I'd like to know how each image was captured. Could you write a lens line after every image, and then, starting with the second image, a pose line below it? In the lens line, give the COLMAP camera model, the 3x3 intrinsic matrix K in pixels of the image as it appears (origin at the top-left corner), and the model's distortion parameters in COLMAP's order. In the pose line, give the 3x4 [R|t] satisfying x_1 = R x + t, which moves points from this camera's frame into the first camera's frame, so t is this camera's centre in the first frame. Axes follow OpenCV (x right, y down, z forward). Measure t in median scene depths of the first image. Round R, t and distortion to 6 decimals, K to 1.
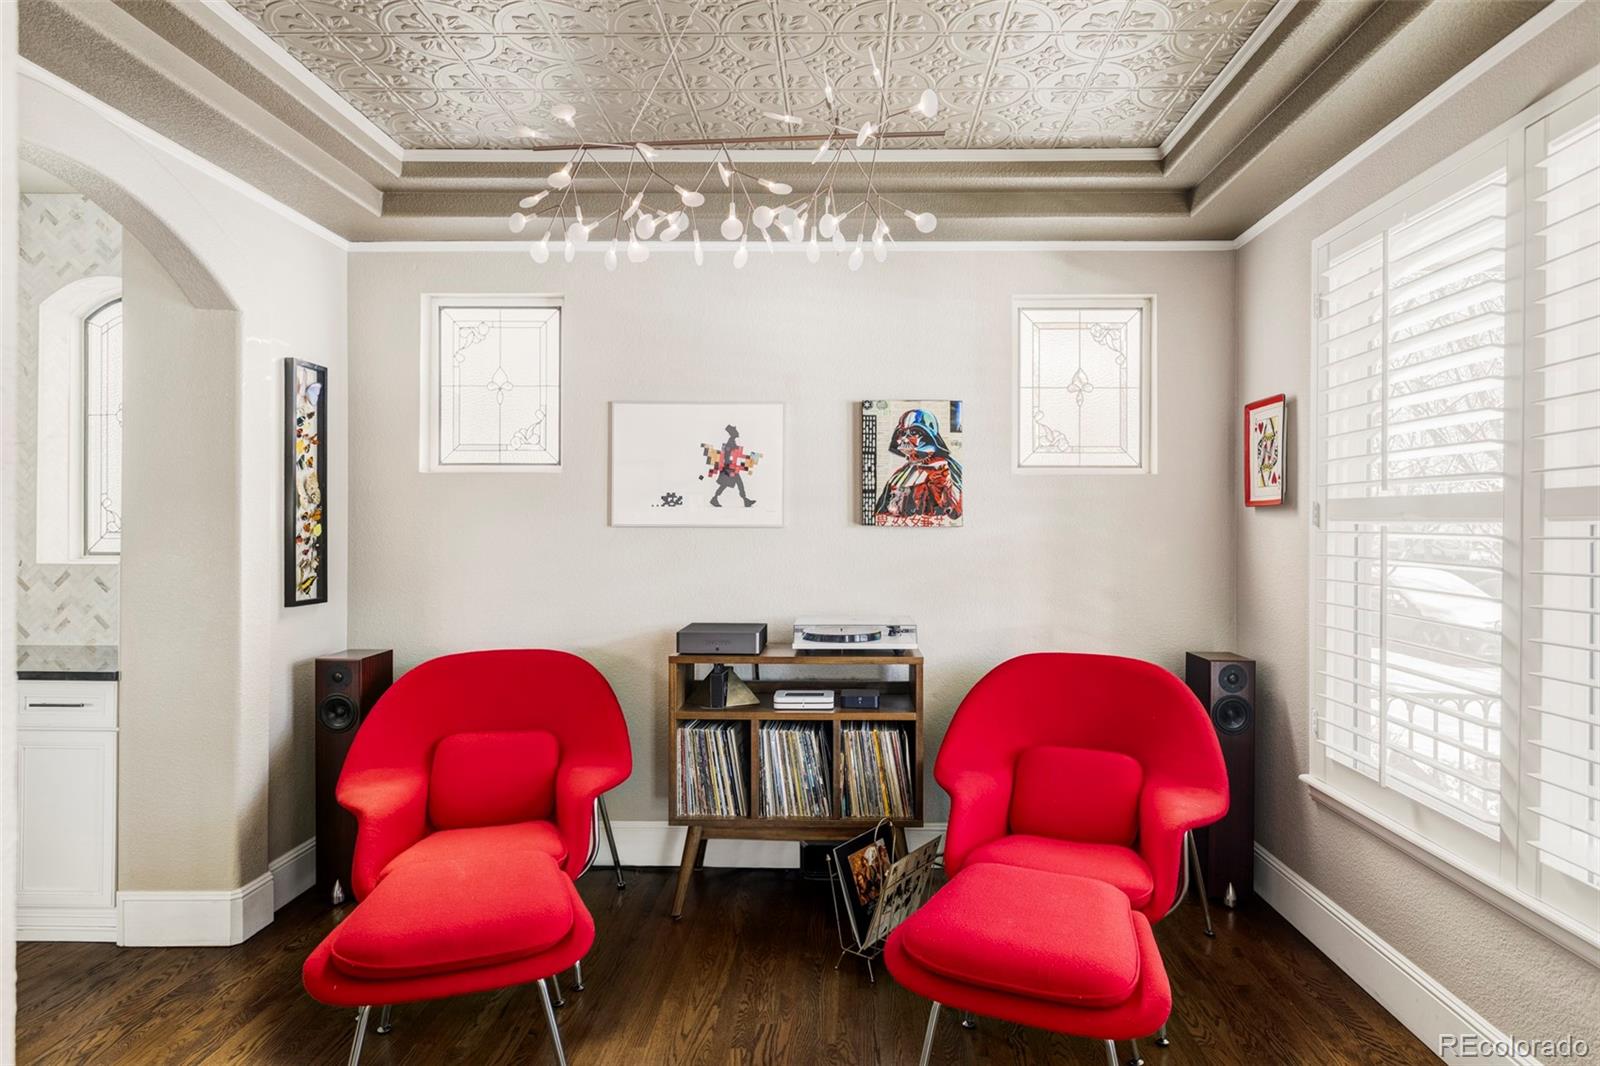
lens RADIAL K [[875.7, 0, 806.4], [0, 875.7, 527.7], [0, 0, 1]] dist [-0.001331, -0.001504]
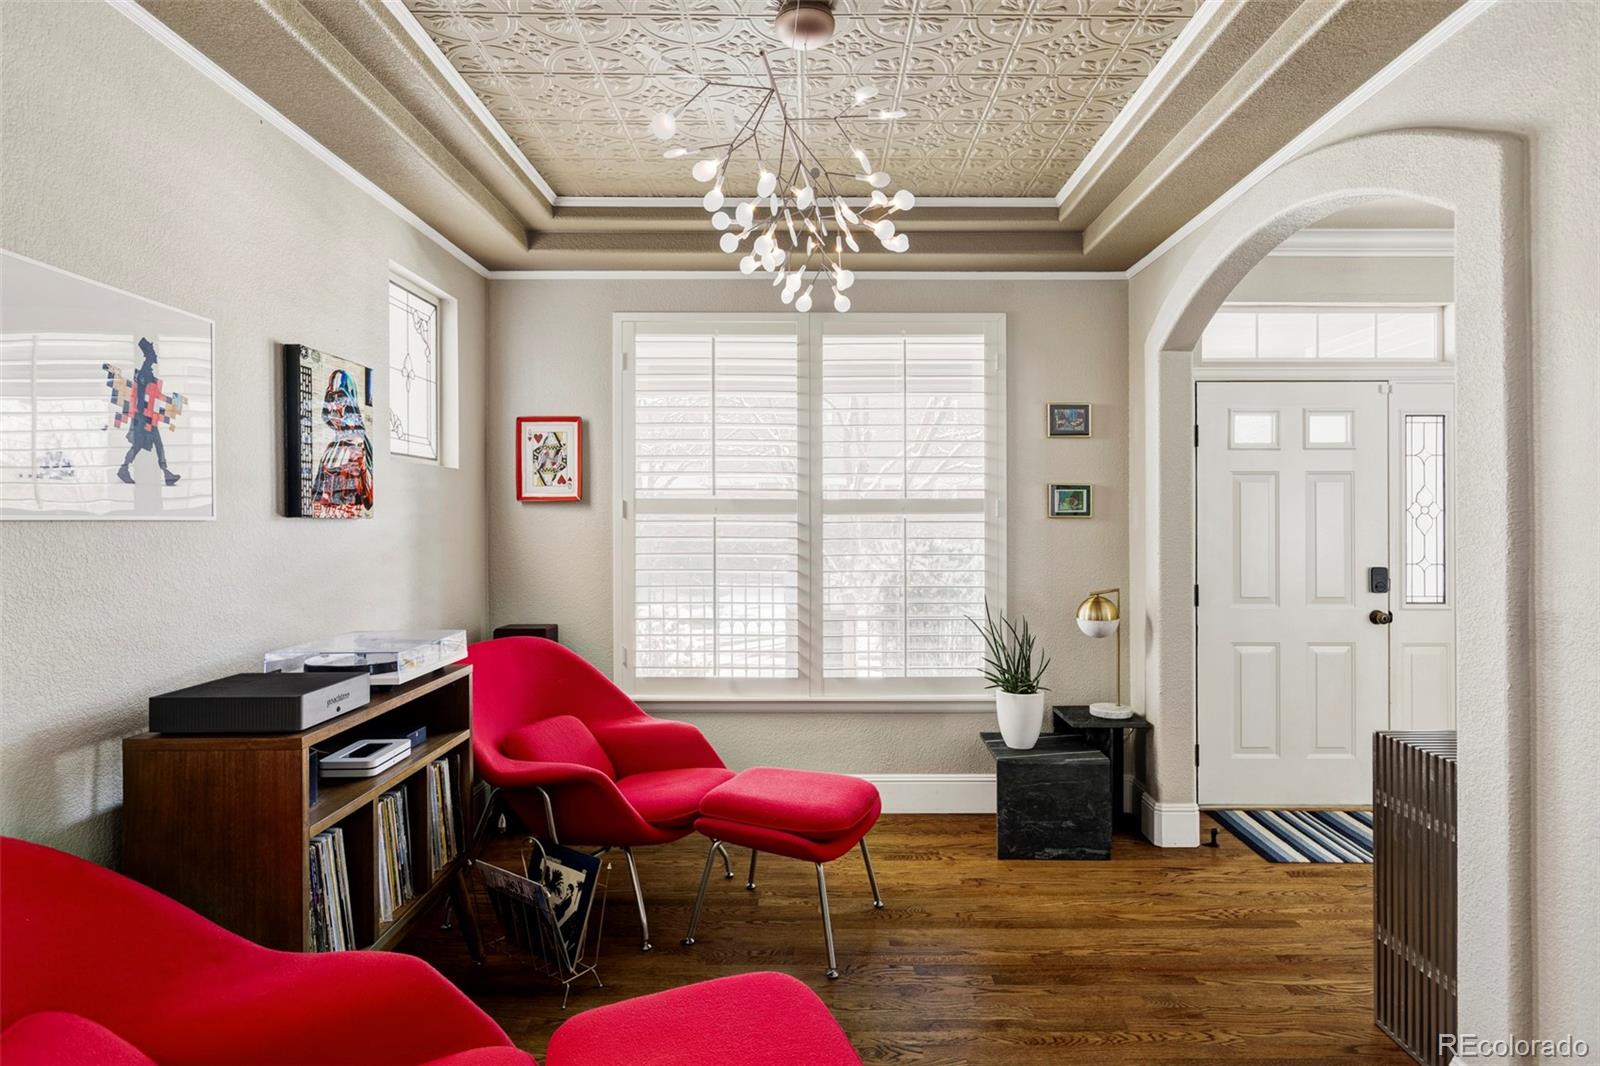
lens RADIAL K [[847.4, 0, 792.2], [0, 847.4, 525.3], [0, 0, 1]] dist [0.001132, -0.000208]
pose [[-0.021314, -0.012153, 0.999699, -0.650998], [0.001850, 0.999924, 0.012196, -0.003681], [-0.999771, 0.002109, -0.021290, 0.611270]]
